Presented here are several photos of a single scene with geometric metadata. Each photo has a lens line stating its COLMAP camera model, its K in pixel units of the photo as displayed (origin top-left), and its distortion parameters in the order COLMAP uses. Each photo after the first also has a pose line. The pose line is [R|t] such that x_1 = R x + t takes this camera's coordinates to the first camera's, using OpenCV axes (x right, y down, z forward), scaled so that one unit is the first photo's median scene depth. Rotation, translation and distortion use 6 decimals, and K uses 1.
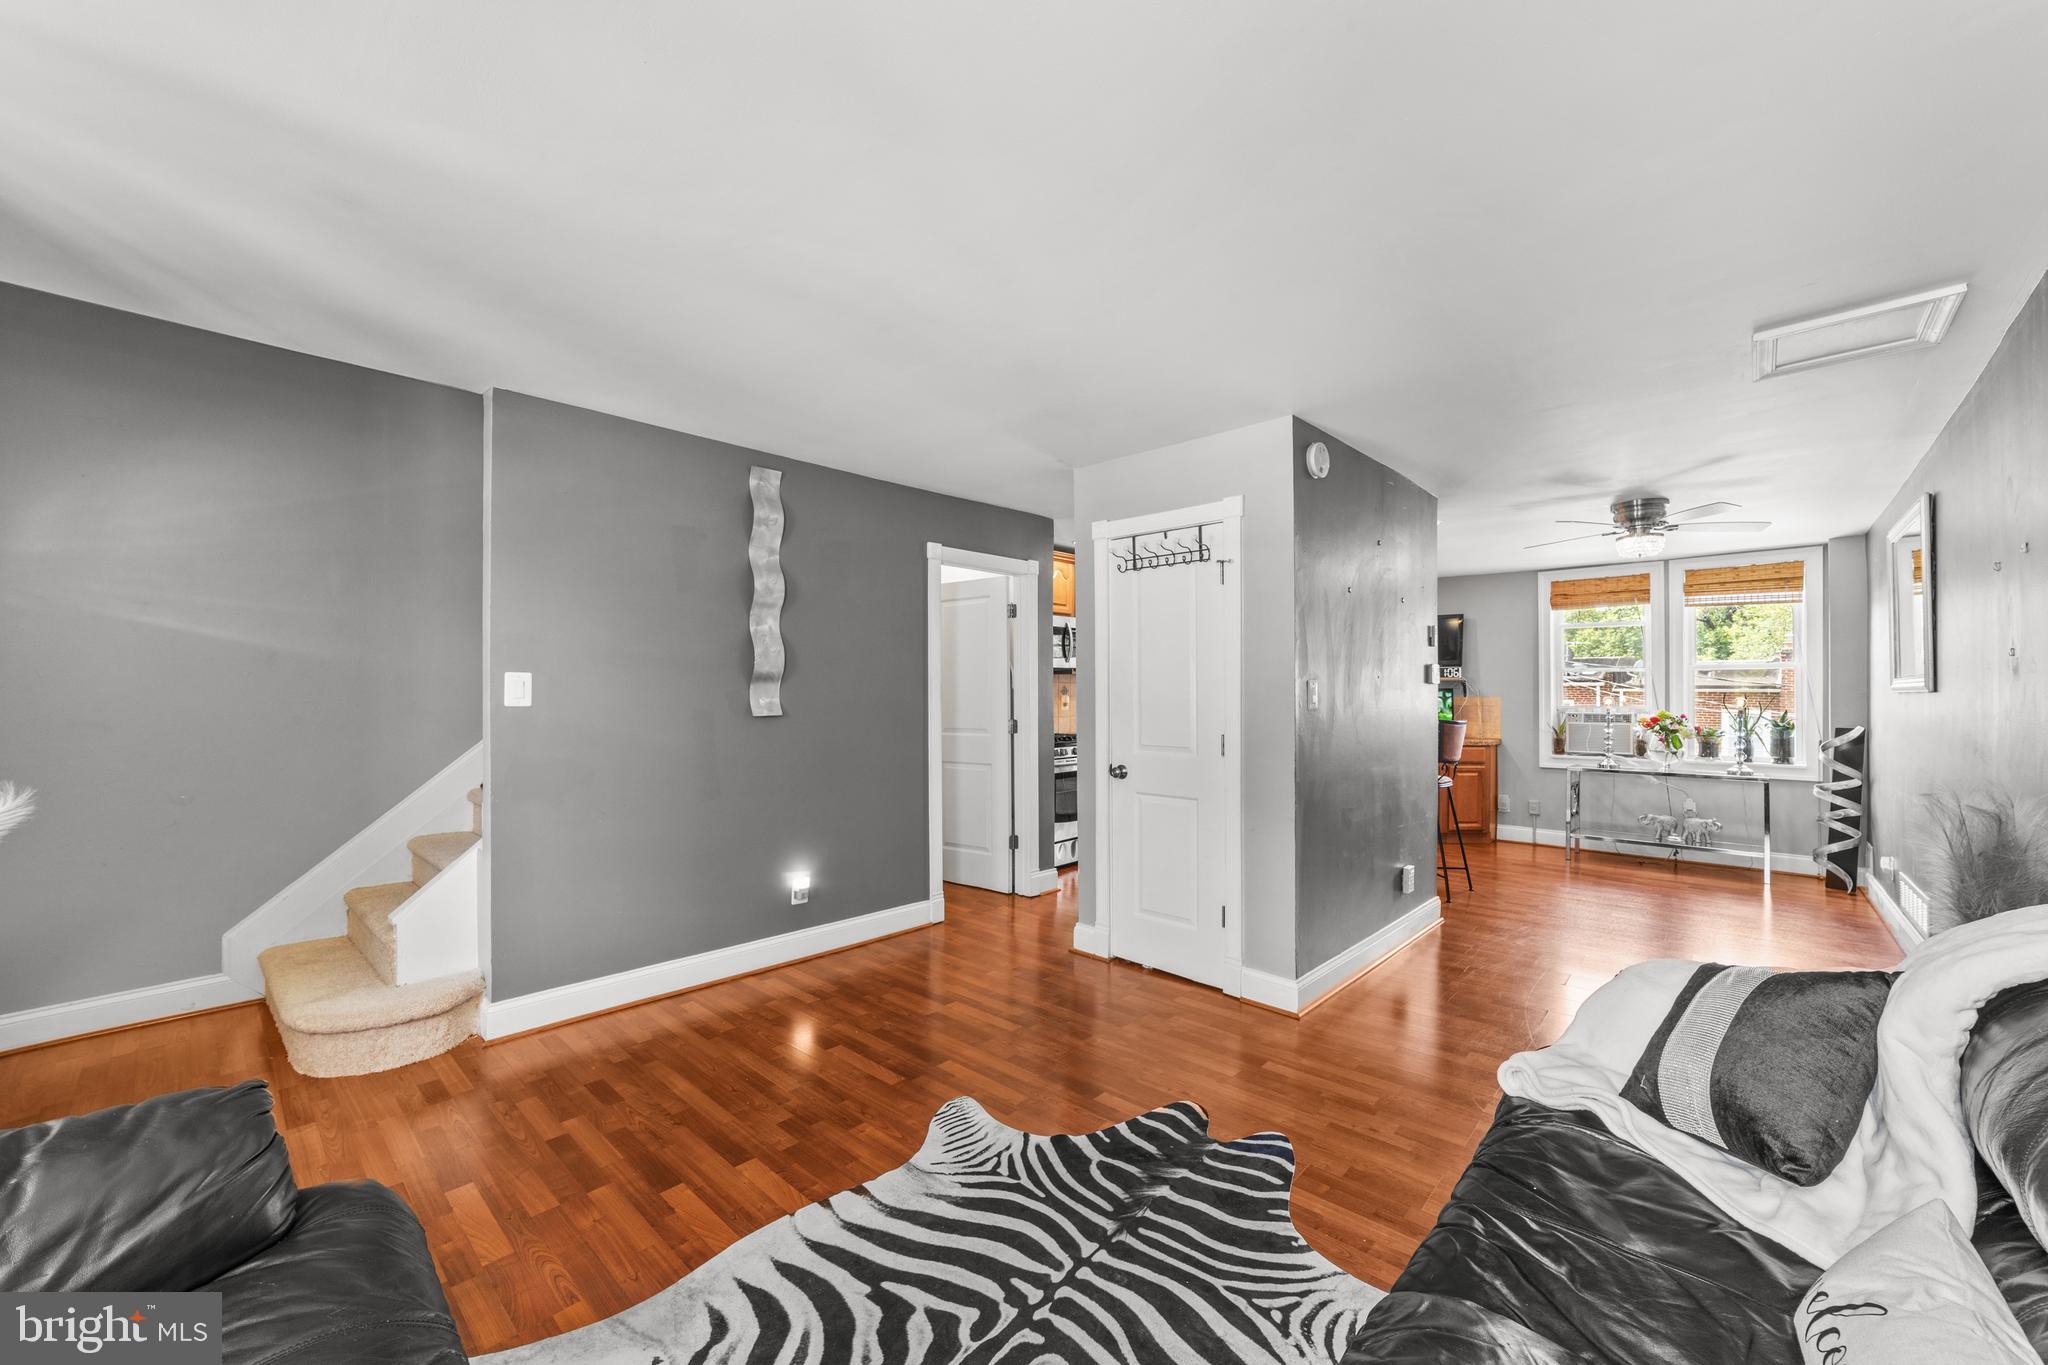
lens RADIAL K [[788.6, 0, 1010.8], [0, 788.6, 688.2], [0, 0, 1]] dist [-0.022134, 0.007062]
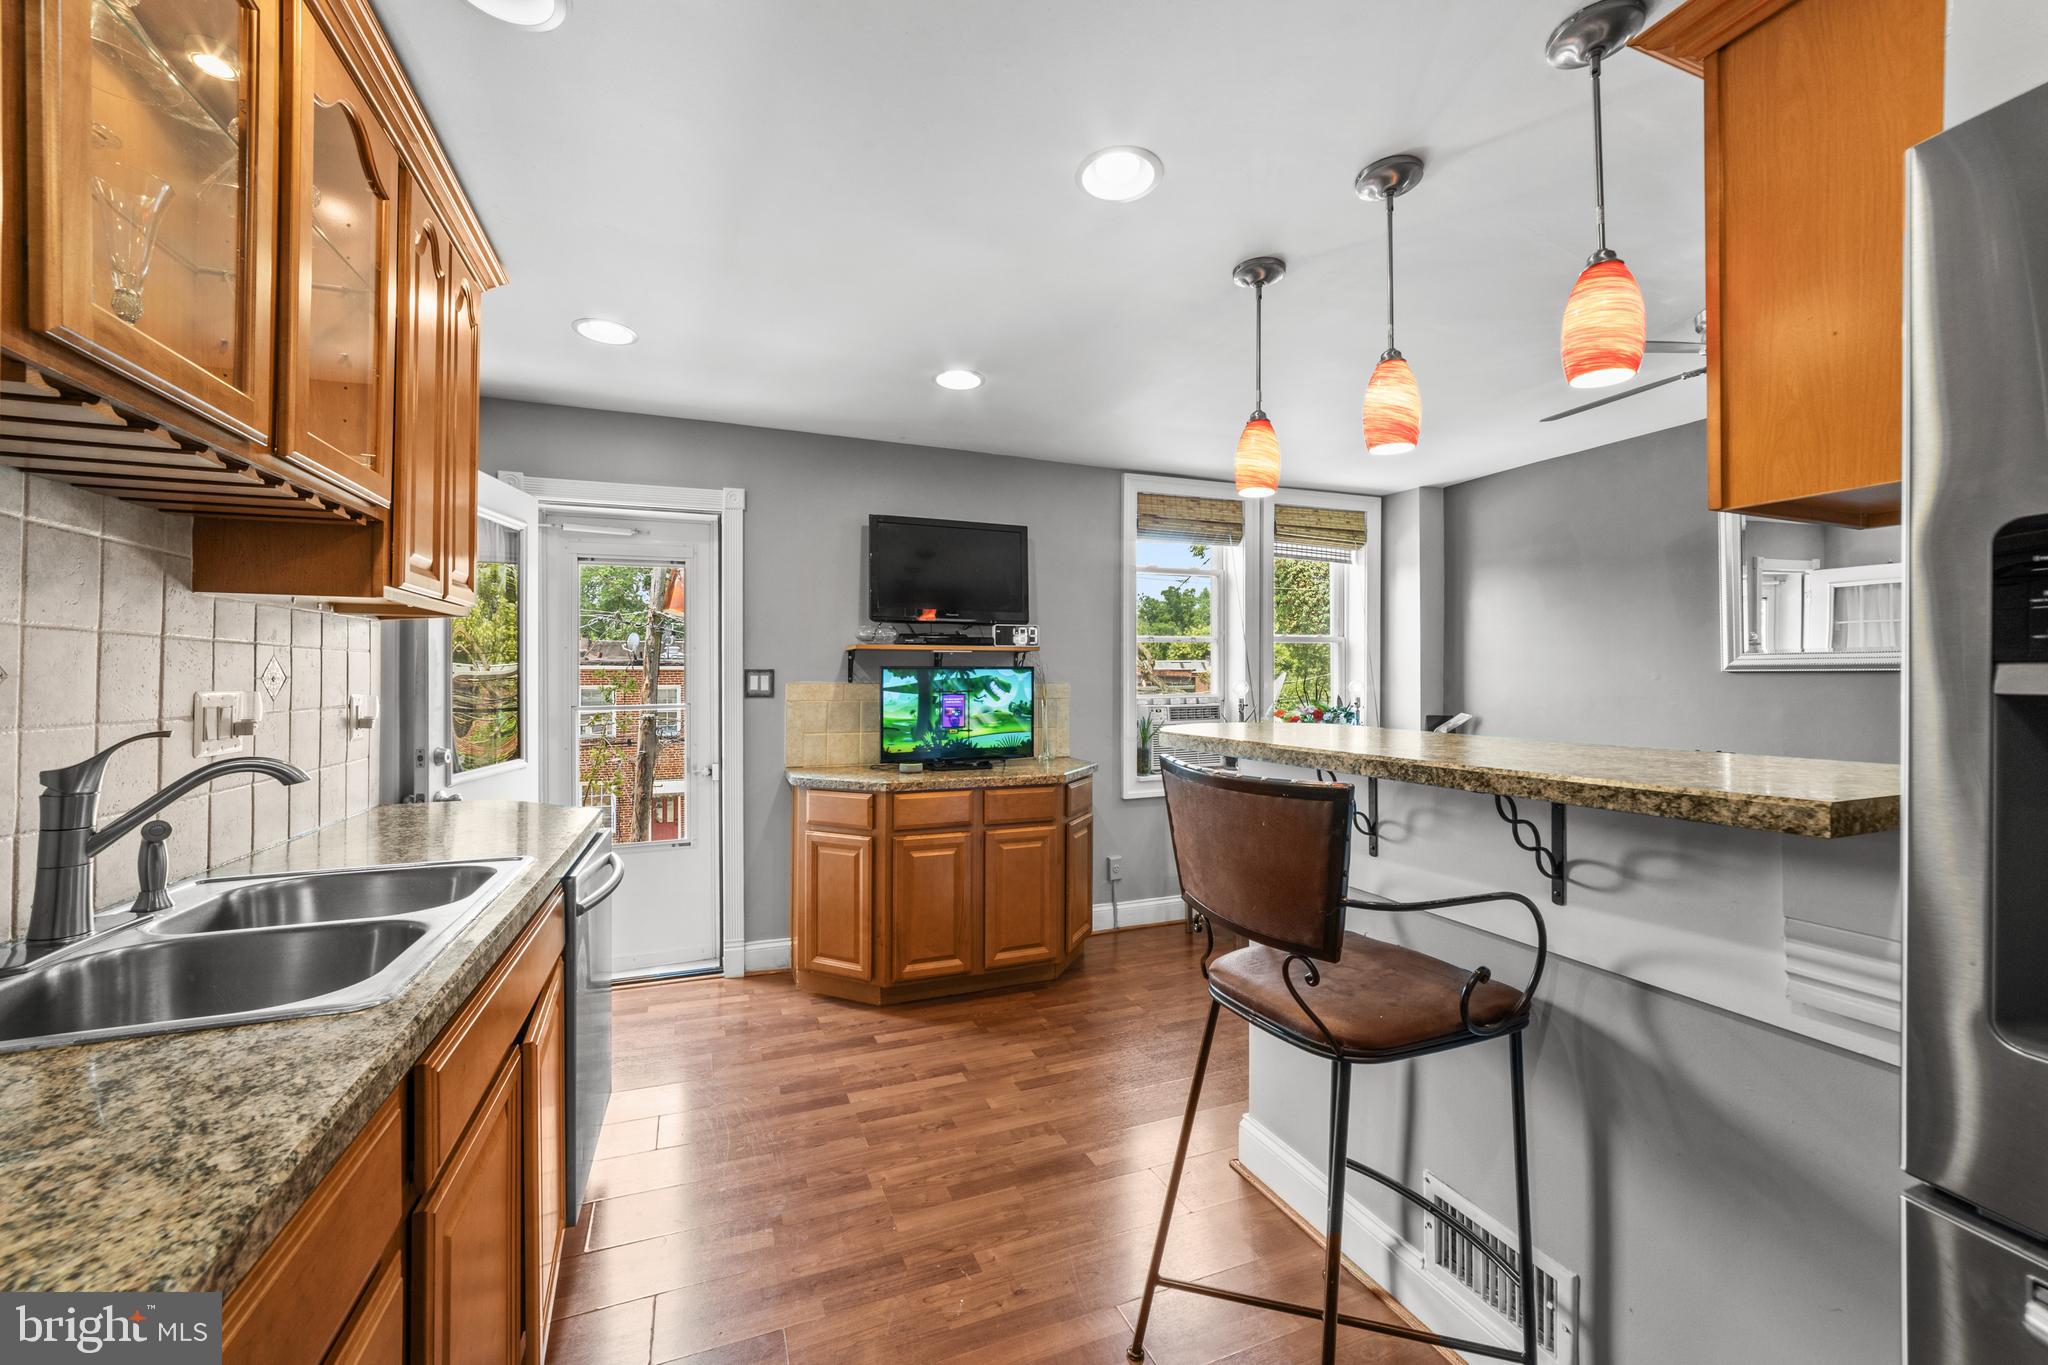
lens RADIAL K [[788.6, 0, 1008.9], [0, 788.6, 664.3], [0, 0, 1]] dist [-0.022134, 0.007062]
pose [[0.421111, 0.010807, 0.906945, 0.120180], [0.002360, 0.999913, -0.013011, 0.007380], [-0.907006, 0.007620, 0.421048, 1.076563]]
